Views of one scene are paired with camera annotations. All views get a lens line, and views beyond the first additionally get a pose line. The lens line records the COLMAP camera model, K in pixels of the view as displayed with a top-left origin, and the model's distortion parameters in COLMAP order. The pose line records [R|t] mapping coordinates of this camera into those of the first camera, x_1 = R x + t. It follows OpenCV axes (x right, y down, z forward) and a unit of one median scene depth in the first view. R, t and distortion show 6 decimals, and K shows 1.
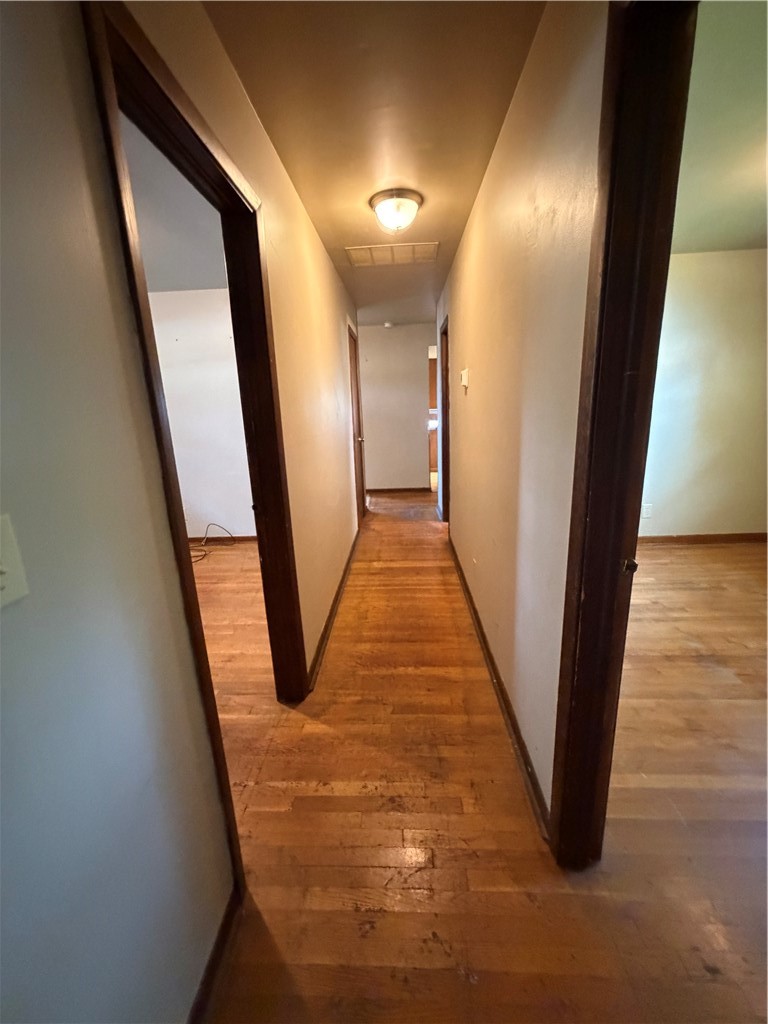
lens RADIAL K [[409.8, 0, 385.1], [0, 409.8, 508.6], [0, 0, 1]] dist [-0.000559, 0.000205]
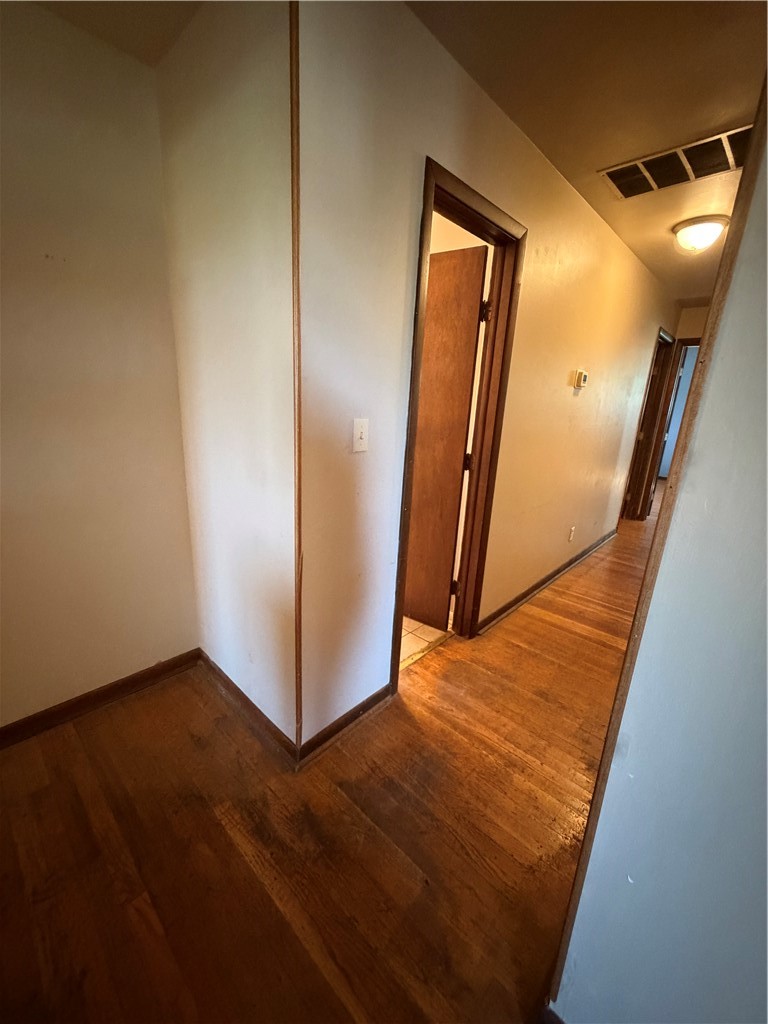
lens RADIAL K [[409.8, 0, 385.1], [0, 409.8, 508.6], [0, 0, 1]] dist [-0.000559, 0.000205]
pose [[-0.757010, -0.168433, 0.631321, -0.117366], [0.142826, 0.900183, 0.411426, -0.466367], [-0.637603, 0.401623, -0.657390, 1.891659]]
